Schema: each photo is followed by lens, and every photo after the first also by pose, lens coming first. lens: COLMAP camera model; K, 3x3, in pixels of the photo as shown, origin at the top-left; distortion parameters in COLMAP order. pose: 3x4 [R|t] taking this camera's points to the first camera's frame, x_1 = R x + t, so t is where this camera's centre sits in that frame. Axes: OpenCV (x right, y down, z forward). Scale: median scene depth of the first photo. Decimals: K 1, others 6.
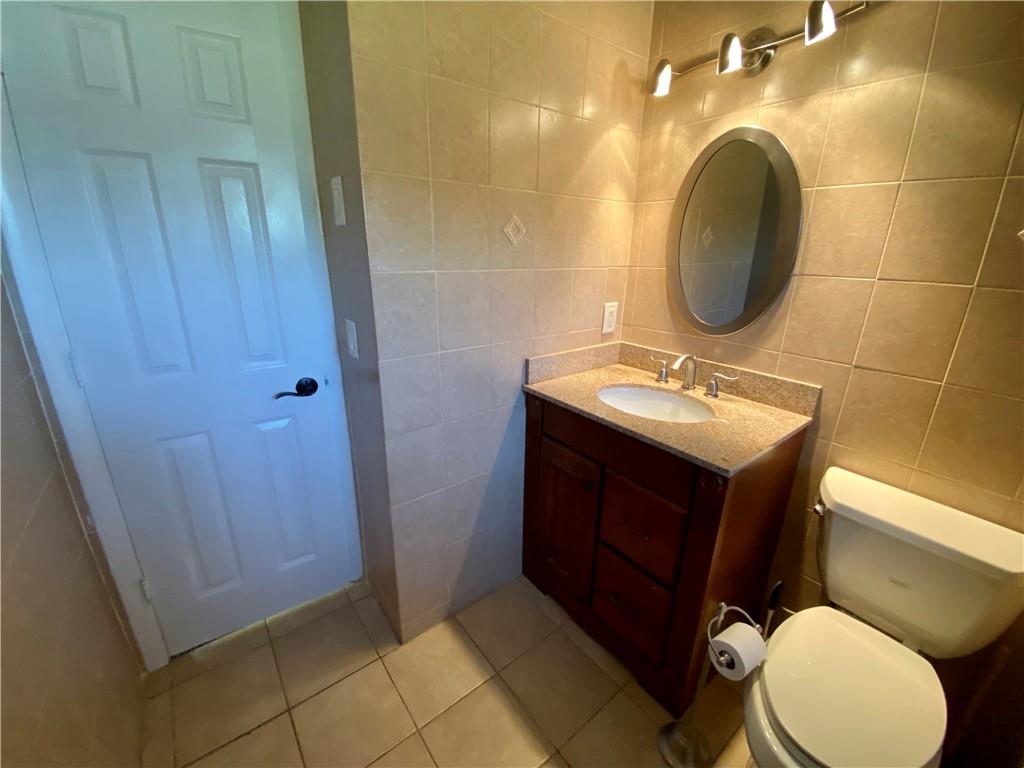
lens RADIAL K [[429.6, 0, 510.6], [0, 429.6, 381.6], [0, 0, 1]] dist [0.035064, -0.004889]
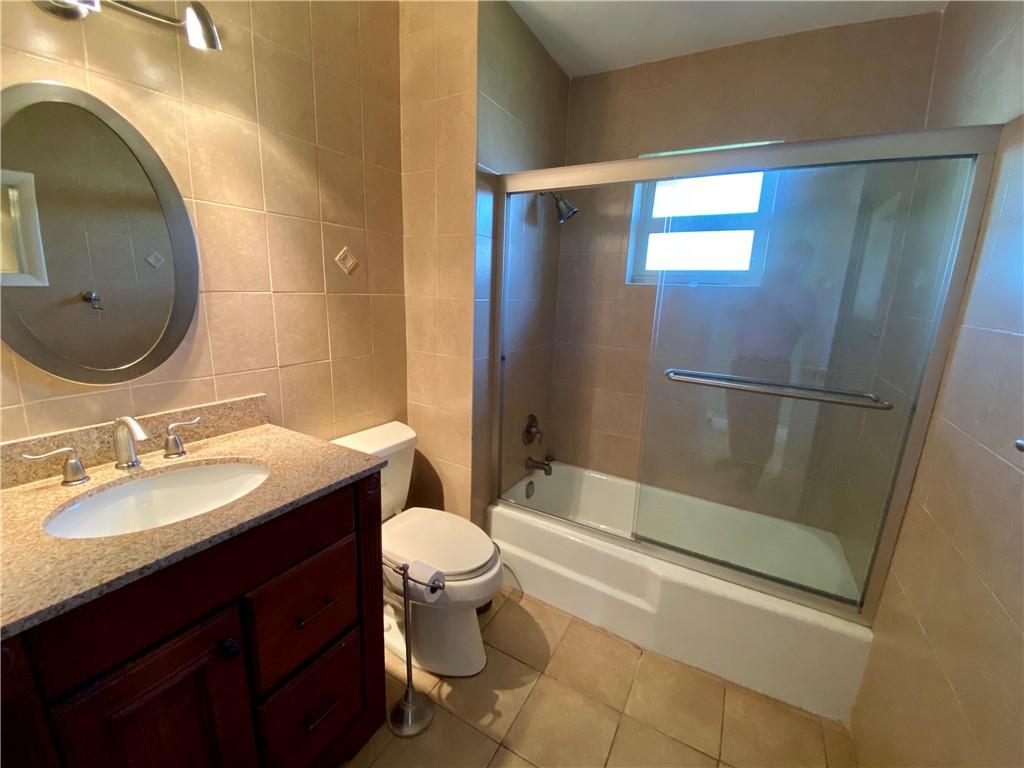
lens RADIAL K [[429.6, 0, 511.1], [0, 429.6, 380.0], [0, 0, 1]] dist [0.035064, -0.004889]
pose [[-0.362802, -0.232534, 0.902387, -0.454375], [0.250378, 0.908433, 0.334755, -0.219731], [-0.897600, 0.347387, -0.271360, 0.726051]]
